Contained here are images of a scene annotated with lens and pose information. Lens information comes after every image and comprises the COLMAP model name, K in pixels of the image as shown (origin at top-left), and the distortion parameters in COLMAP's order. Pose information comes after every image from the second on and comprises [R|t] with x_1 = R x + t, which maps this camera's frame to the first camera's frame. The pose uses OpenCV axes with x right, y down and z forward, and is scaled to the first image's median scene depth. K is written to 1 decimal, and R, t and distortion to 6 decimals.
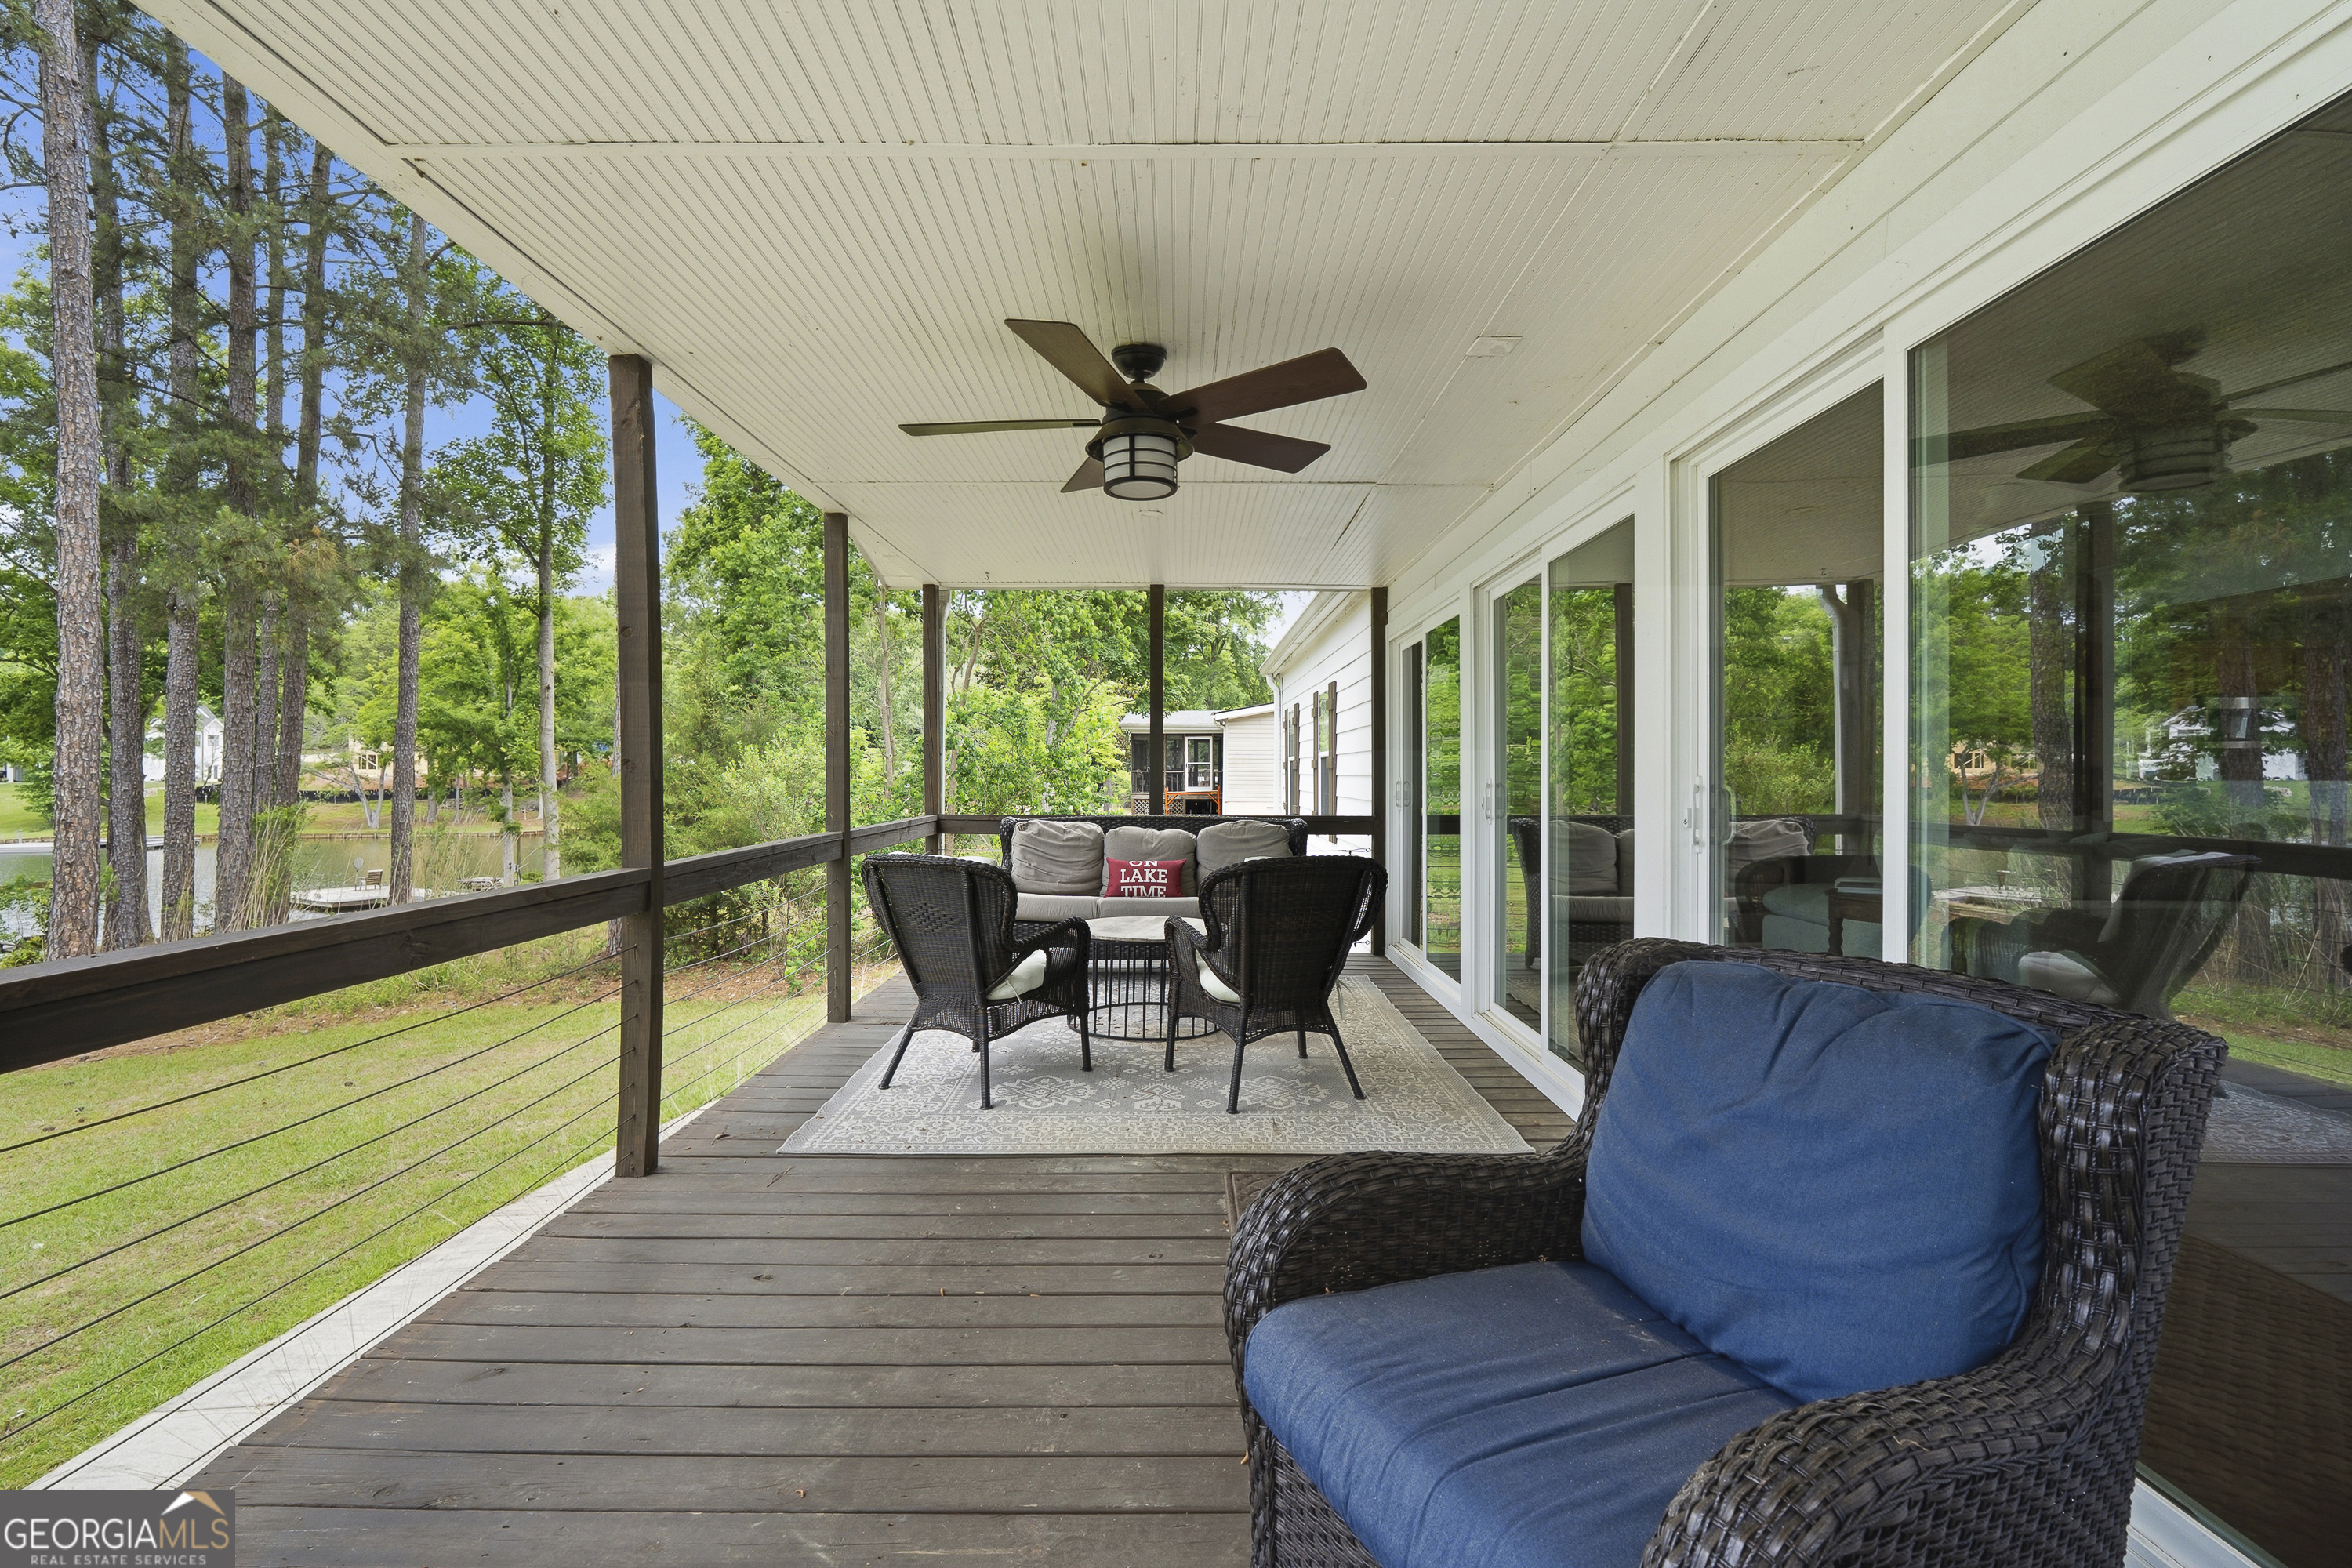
lens RADIAL K [[1073.8, 0, 1175.6], [0, 1073.8, 764.1], [0, 0, 1]] dist [-0.010576, 0.000126]
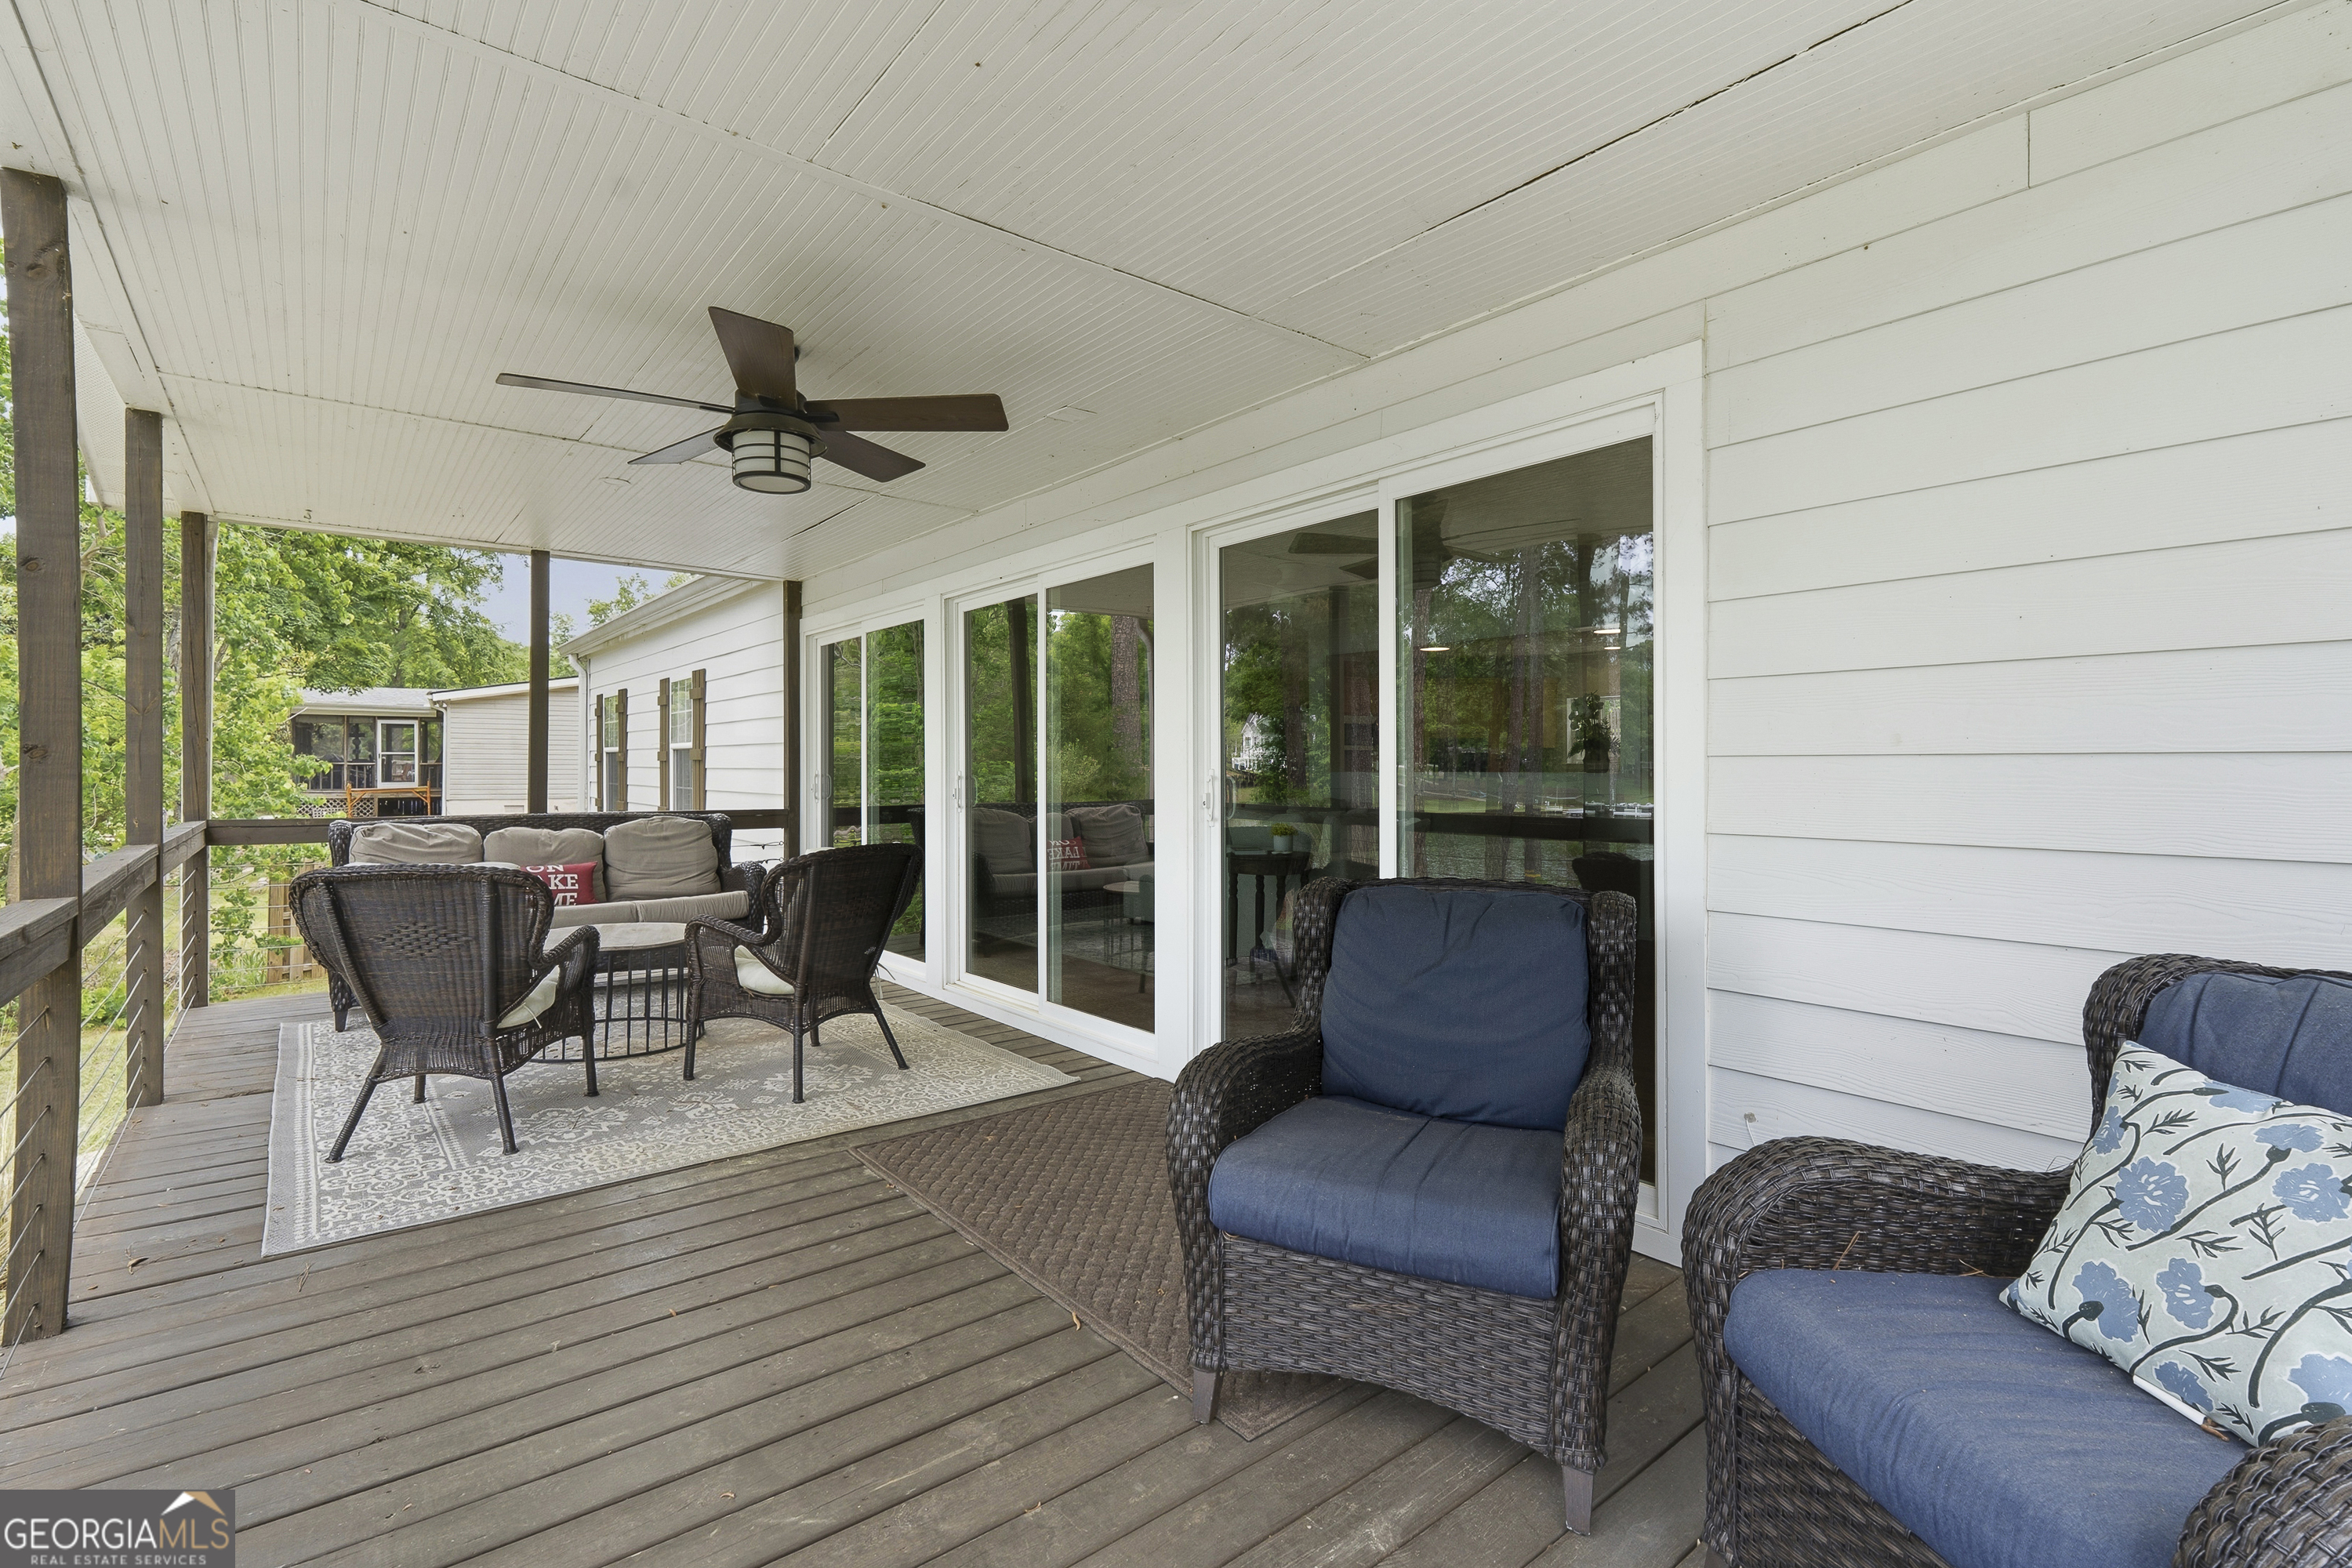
lens RADIAL K [[1087.0, 0, 1176.9], [0, 1087.0, 735.0], [0, 0, 1]] dist [-0.009874, 0.000996]
pose [[0.778420, 0.017874, 0.627489, -0.303898], [-0.005378, 0.999748, -0.021807, -0.000107], [-0.627720, 0.013600, 0.778320, -0.021826]]
